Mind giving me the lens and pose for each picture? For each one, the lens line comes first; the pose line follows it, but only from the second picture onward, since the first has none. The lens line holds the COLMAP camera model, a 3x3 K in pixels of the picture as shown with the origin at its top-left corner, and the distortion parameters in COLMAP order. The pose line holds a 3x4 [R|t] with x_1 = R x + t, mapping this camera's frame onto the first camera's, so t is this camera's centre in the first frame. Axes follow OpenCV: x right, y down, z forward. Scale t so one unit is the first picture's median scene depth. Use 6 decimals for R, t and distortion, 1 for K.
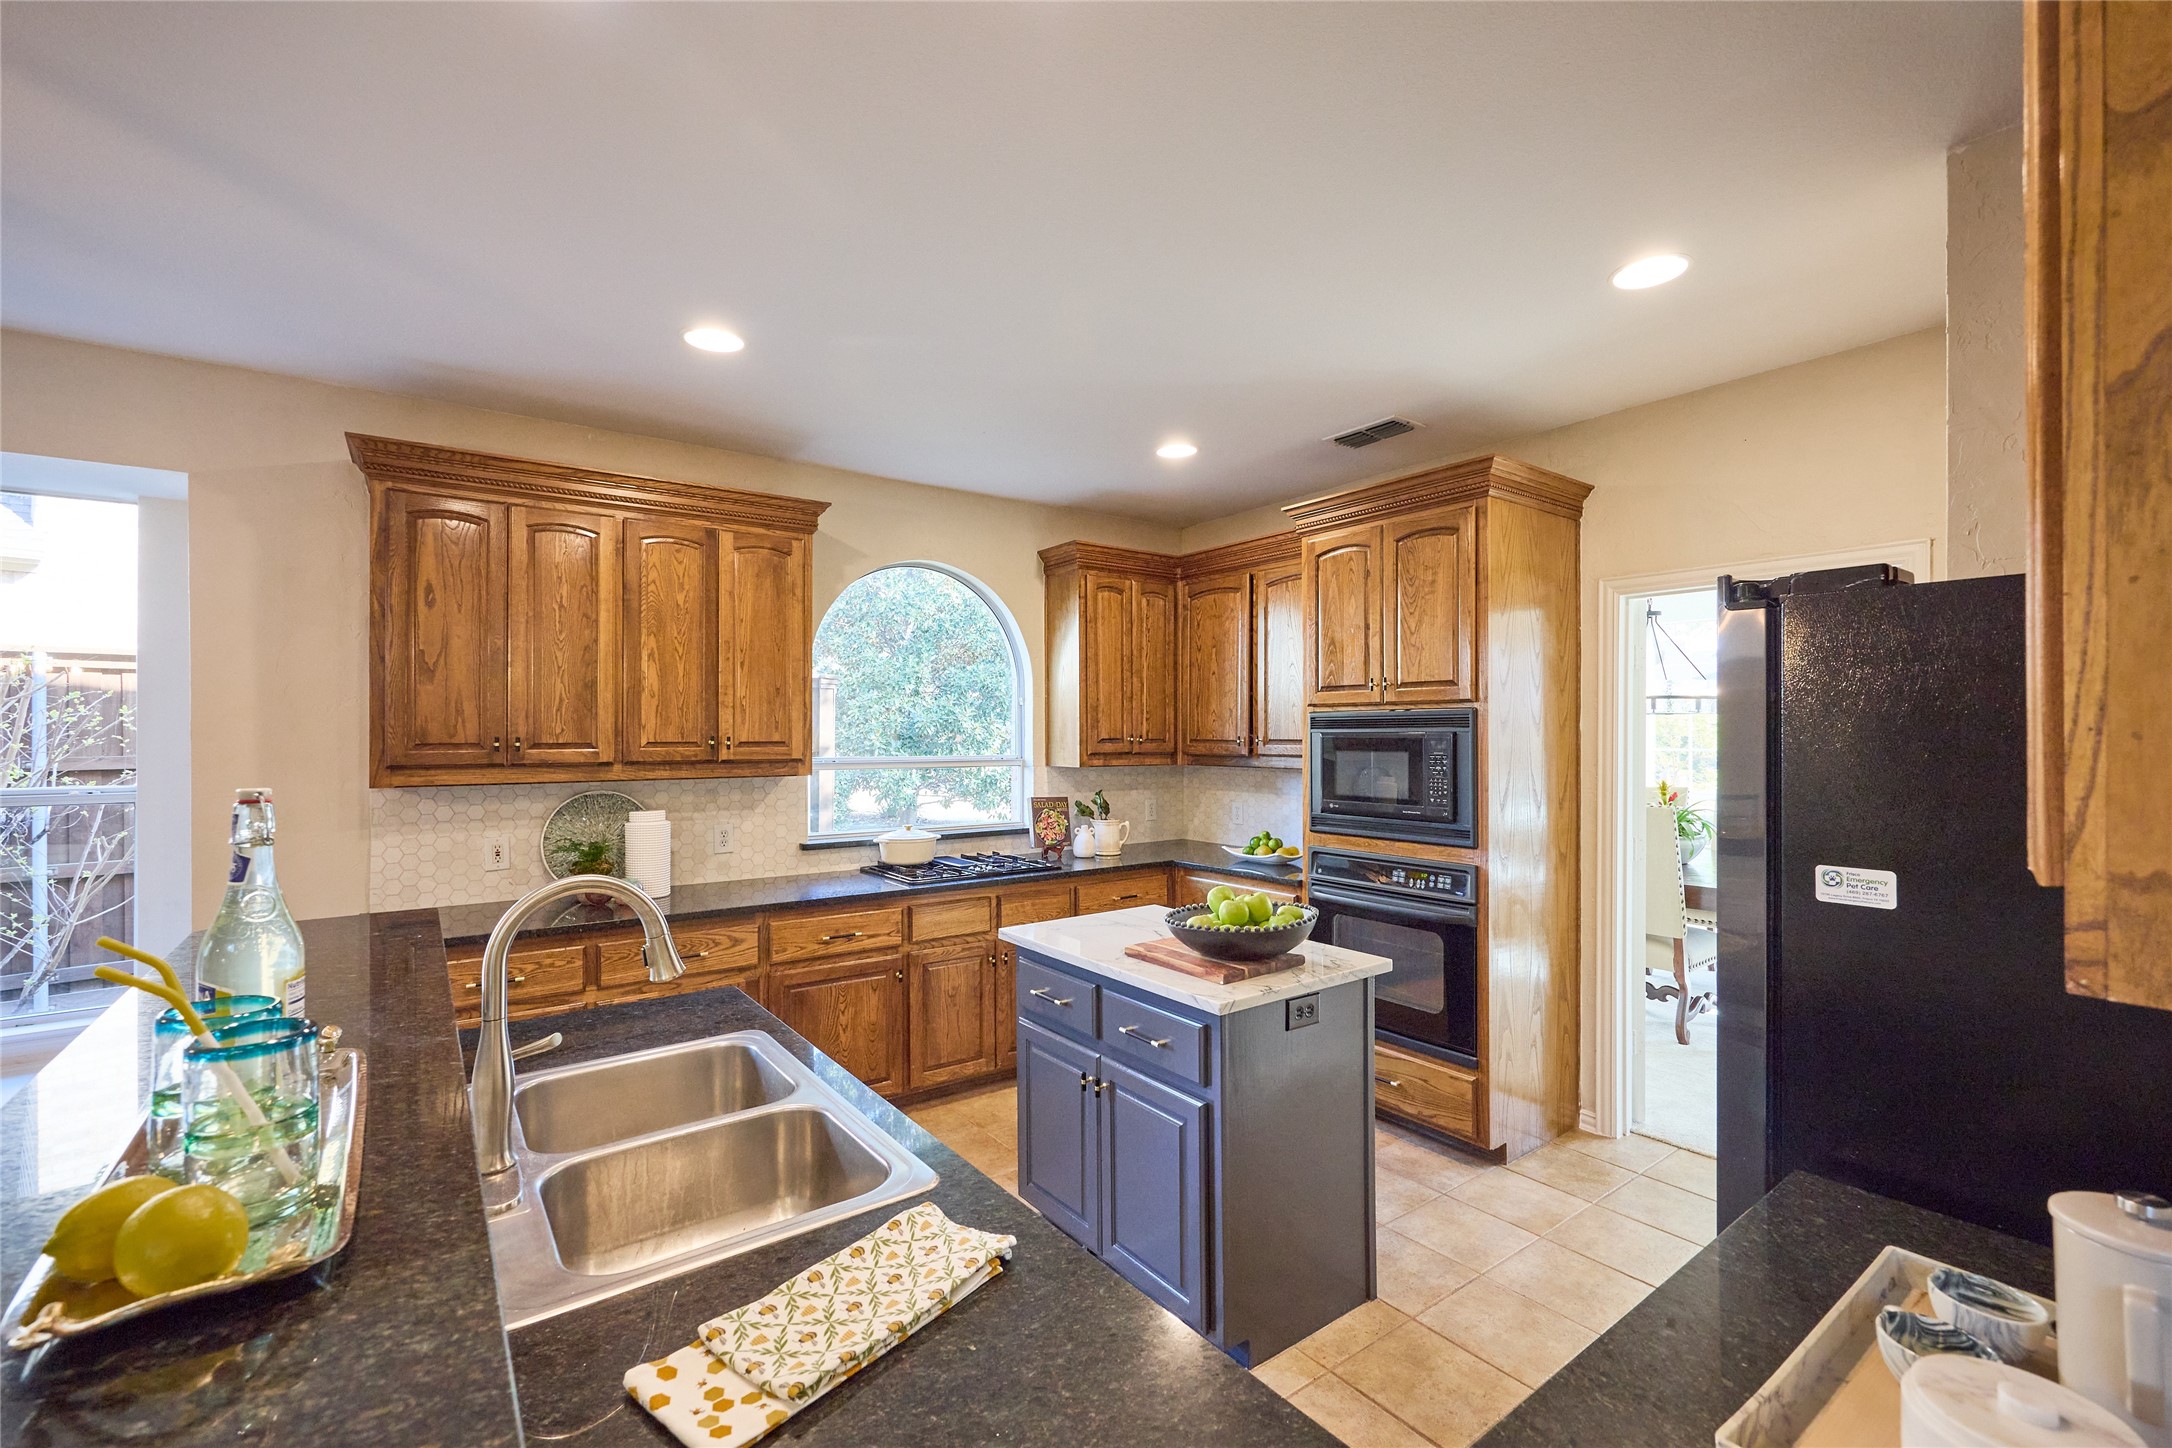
lens RADIAL K [[927.9, 0, 1087.7], [0, 927.9, 727.7], [0, 0, 1]] dist [-0.013314, -0.000049]
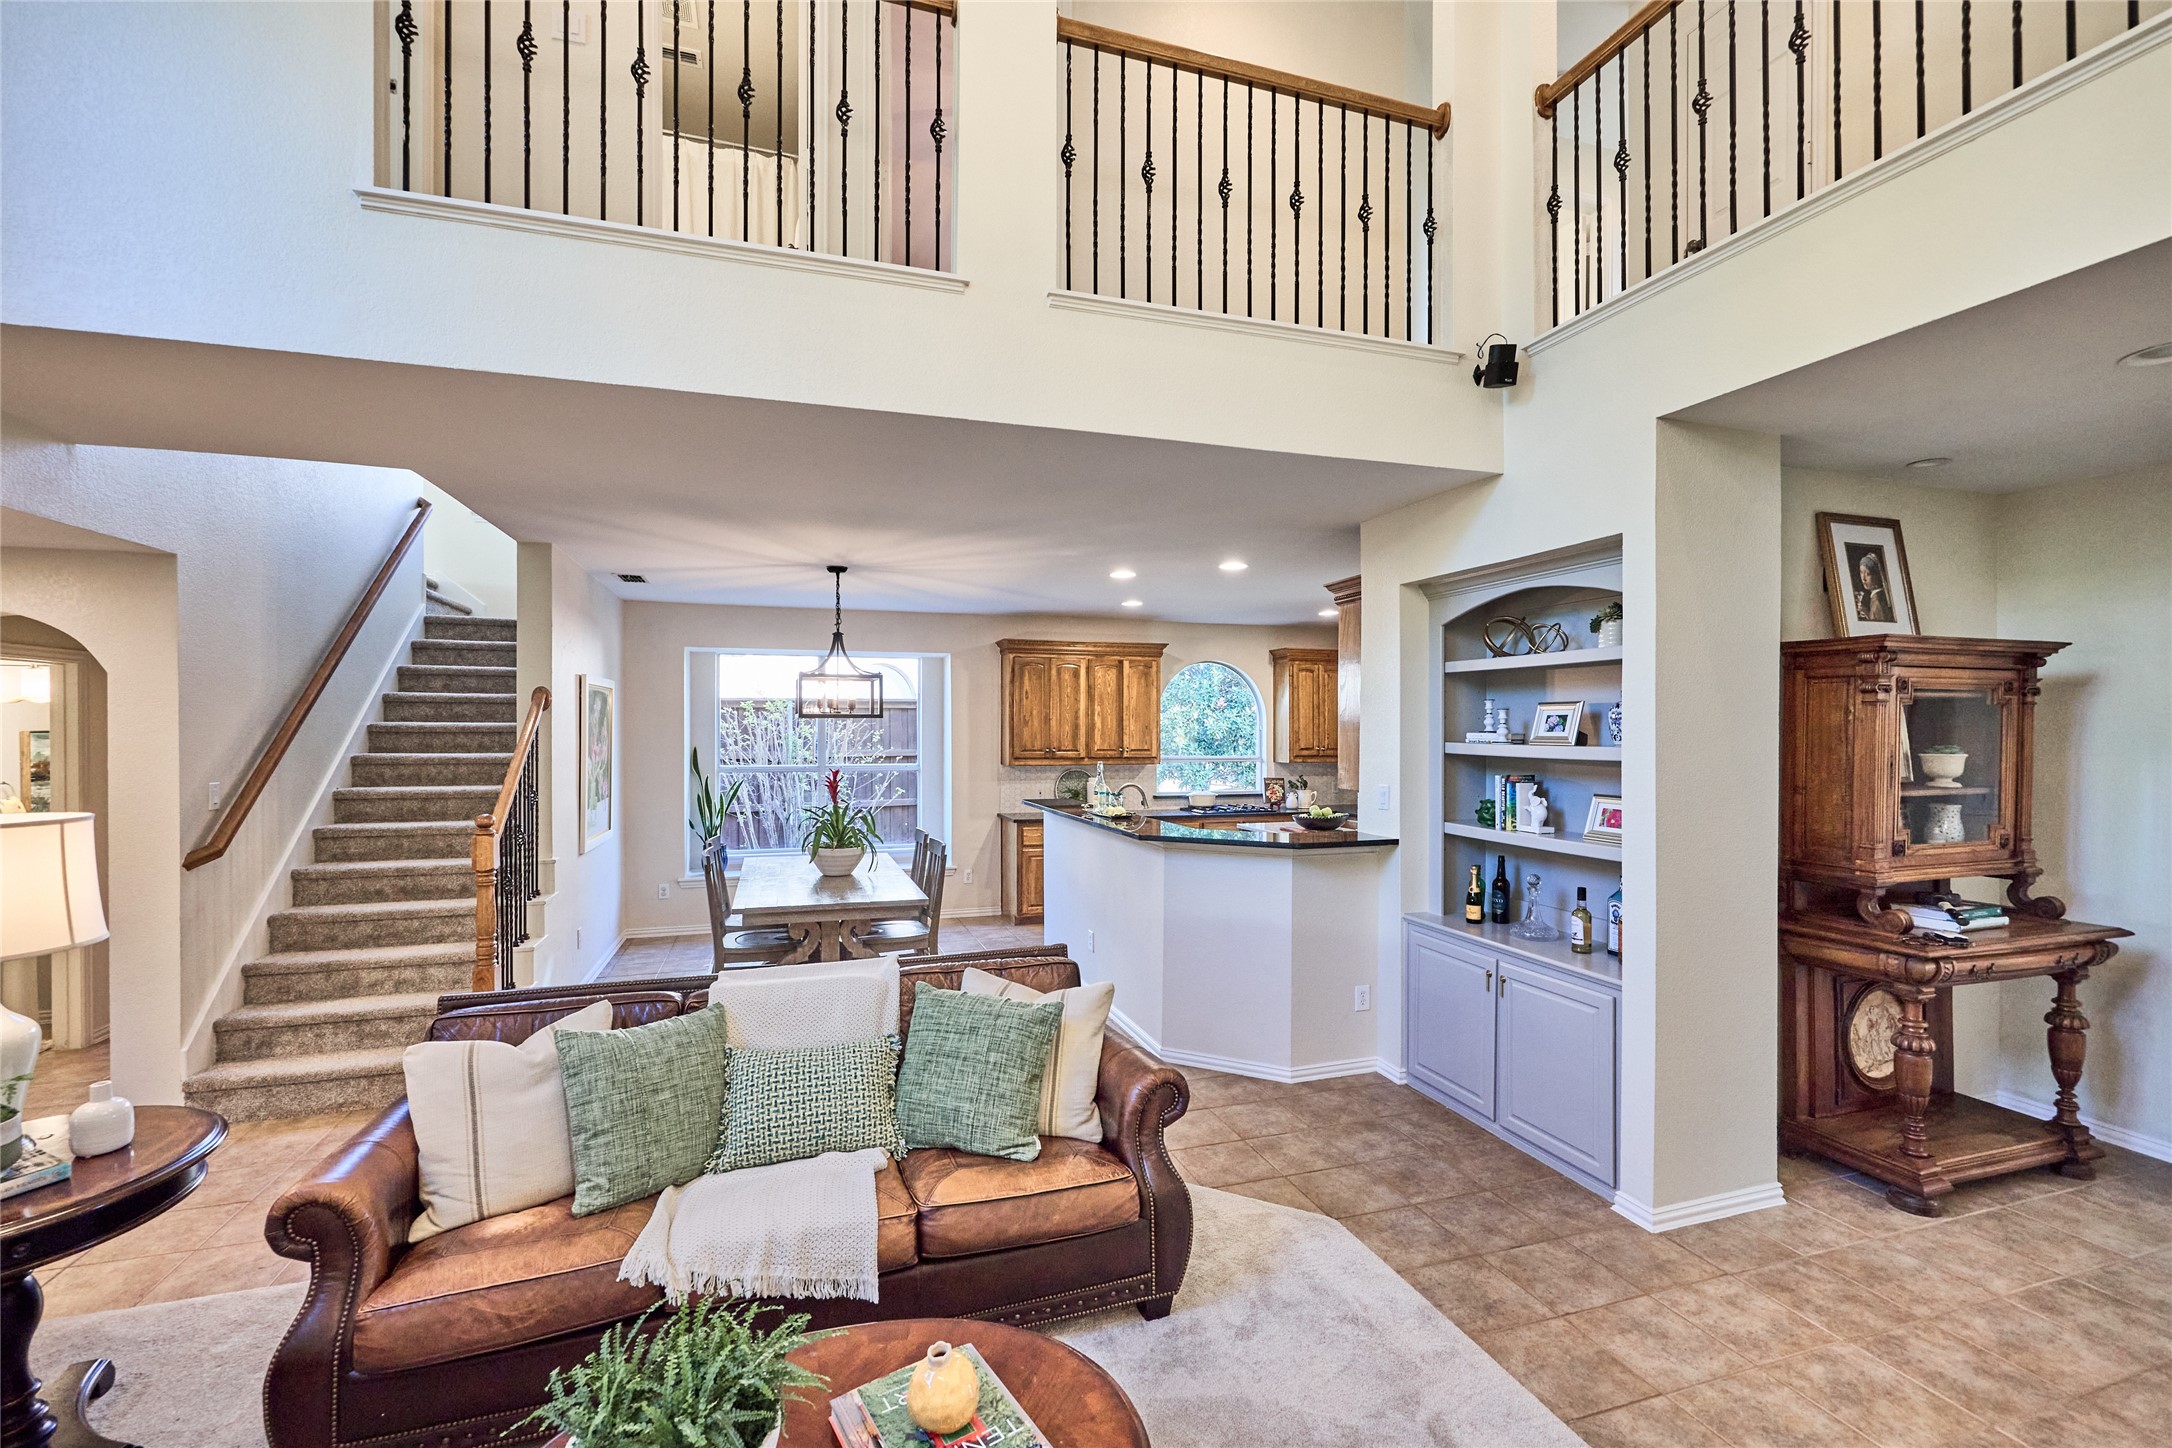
lens RADIAL K [[927.9, 0, 1073.4], [0, 927.9, 730.0], [0, 0, 1]] dist [-0.013314, -0.000049]
pose [[0.946014, 0.002860, -0.324114, 0.241450], [-0.001260, 0.999986, 0.005146, -0.044923], [0.324124, -0.004460, 0.946004, -1.241396]]
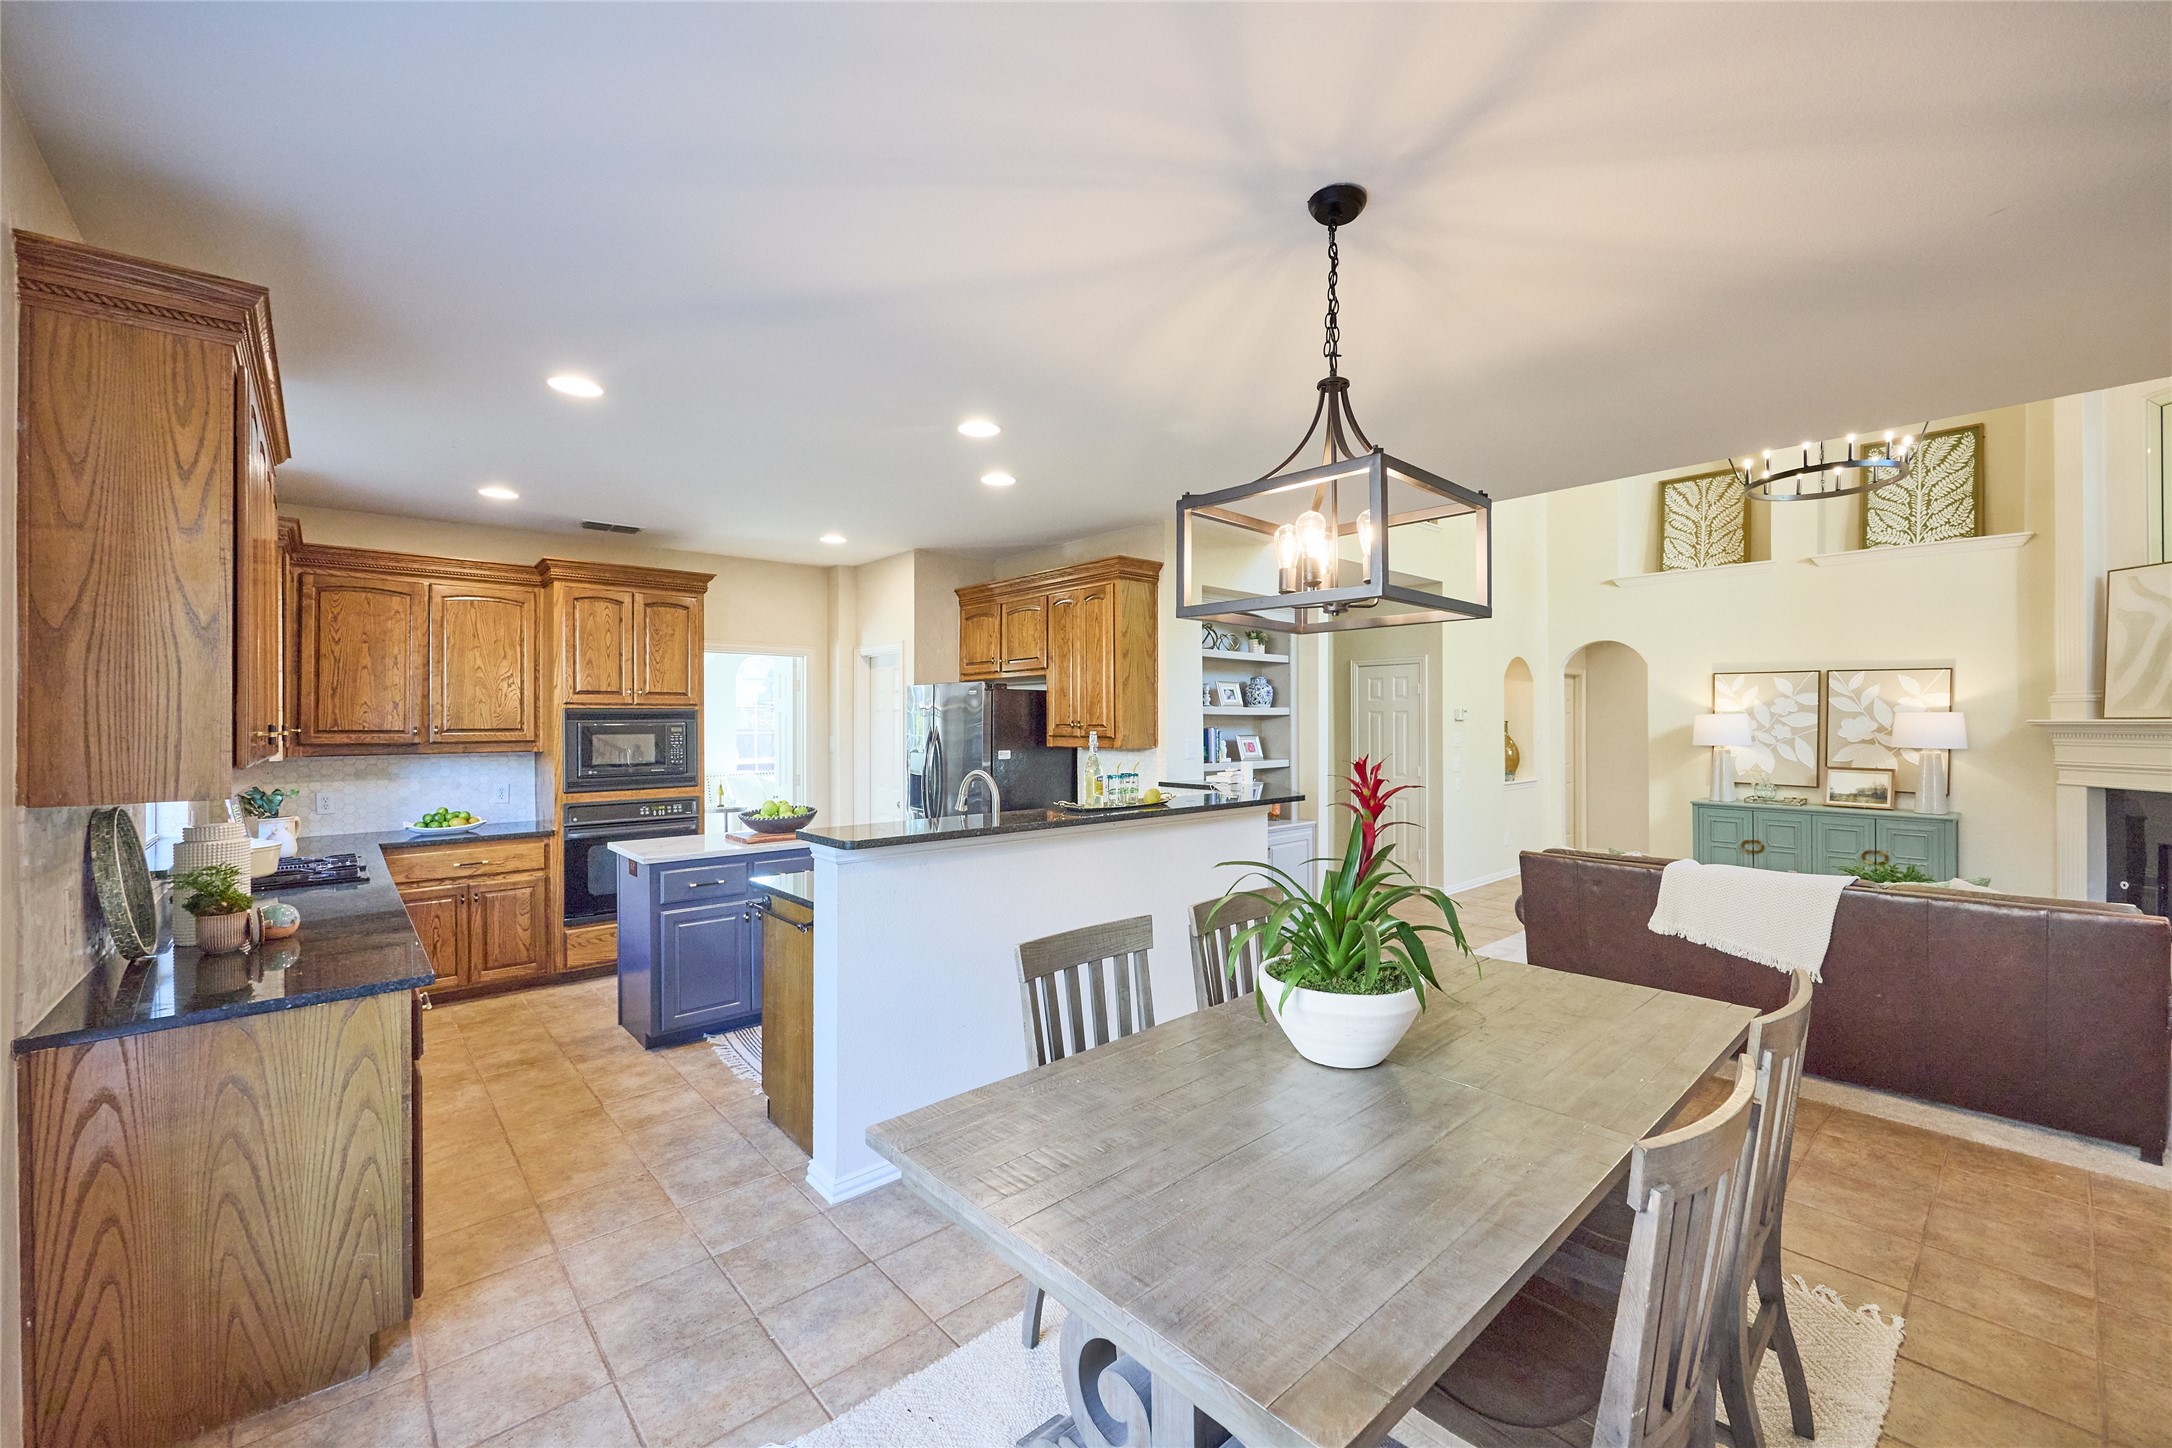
lens RADIAL K [[873.1, 0, 1093.0], [0, 873.1, 718.6], [0, 0, 1]] dist [0.002897, 0.000347]
pose [[-0.093207, 0.006943, 0.995623, -1.182955], [0.000026, 0.999976, -0.006971, 0.009152], [-0.995647, -0.000624, -0.093205, 0.334172]]
